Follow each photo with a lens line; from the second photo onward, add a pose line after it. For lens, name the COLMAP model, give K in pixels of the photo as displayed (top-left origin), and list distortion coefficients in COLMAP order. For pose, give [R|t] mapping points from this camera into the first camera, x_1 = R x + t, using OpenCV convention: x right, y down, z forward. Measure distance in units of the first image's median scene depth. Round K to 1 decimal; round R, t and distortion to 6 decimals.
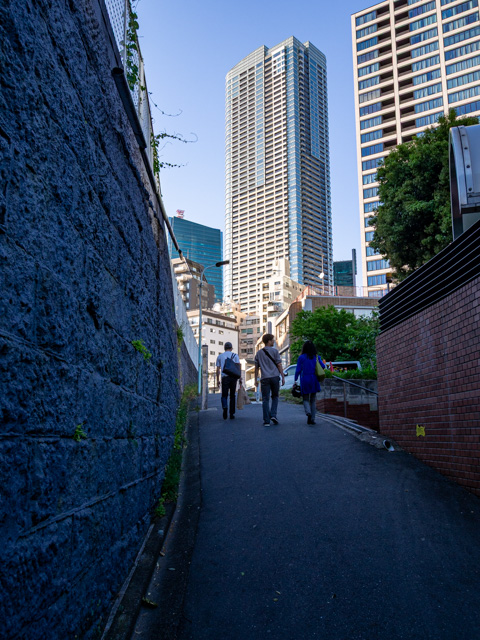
lens RADIAL K [[551.3, 0, 240.0], [0, 551.3, 320.0], [0, 0, 1]] dist [0.010351, 0.005298]
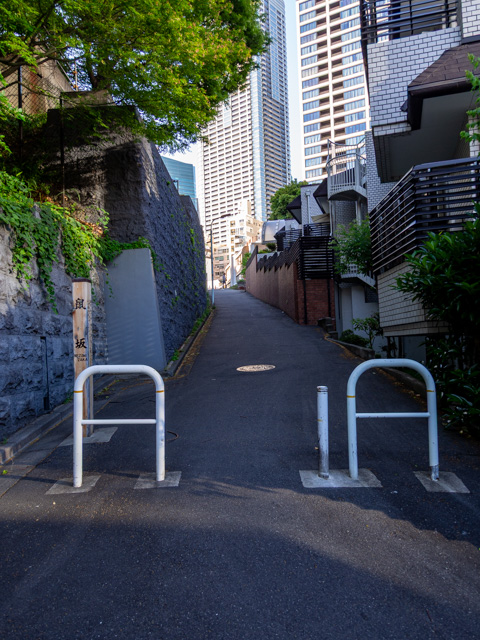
lens RADIAL K [[501.2, 0, 240.0], [0, 501.2, 320.0], [0, 0, 1]] dist [0.002486, 0.002849]
pose [[0.998311, -0.029800, 0.049862, -0.000749], [0.022080, 0.988624, 0.148779, -0.004682], [-0.053728, -0.147427, 0.987613, -0.079945]]
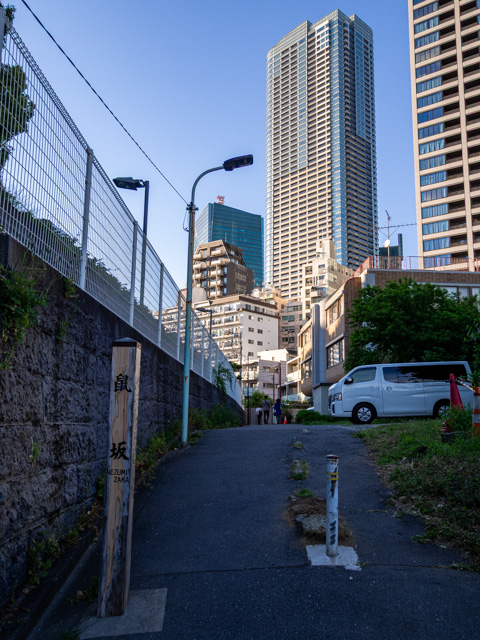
lens RADIAL K [[551.3, 0, 240.0], [0, 551.3, 320.0], [0, 0, 1]] dist [0.010351, 0.005298]
pose [[0.997221, 0.002652, -0.074454, 0.000294], [-0.001033, 0.999762, 0.021776, 0.001125], [0.074494, -0.021639, 0.996987, 0.028174]]
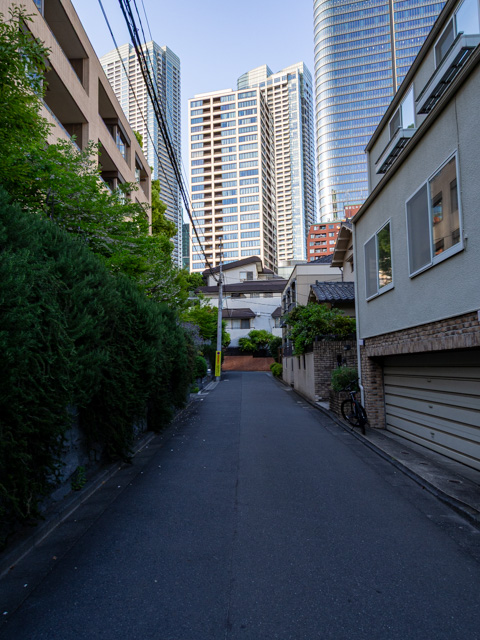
lens RADIAL K [[501.2, 0, 240.0], [0, 501.2, 320.0], [0, 0, 1]] dist [0.002486, 0.002849]
pose [[0.962847, 0.003039, 0.270029, -0.018397], [-0.032688, 0.993896, 0.105371, -0.024488], [-0.268060, -0.110283, 0.957069, -0.197403]]
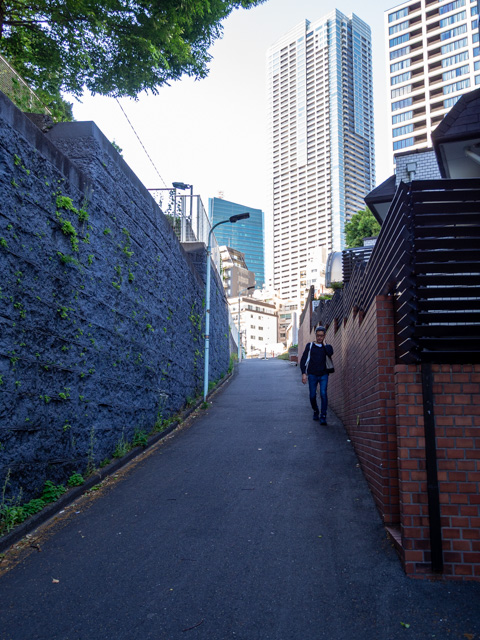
lens RADIAL K [[584.5, 0, 240.0], [0, 584.5, 320.0], [0, 0, 1]] dist [0.008332, 0.005763]
pose [[0.997154, -0.005426, -0.075194, 0.004068], [0.007676, 0.999530, 0.029666, -0.002892], [0.074997, -0.030159, 0.996728, -0.049945]]
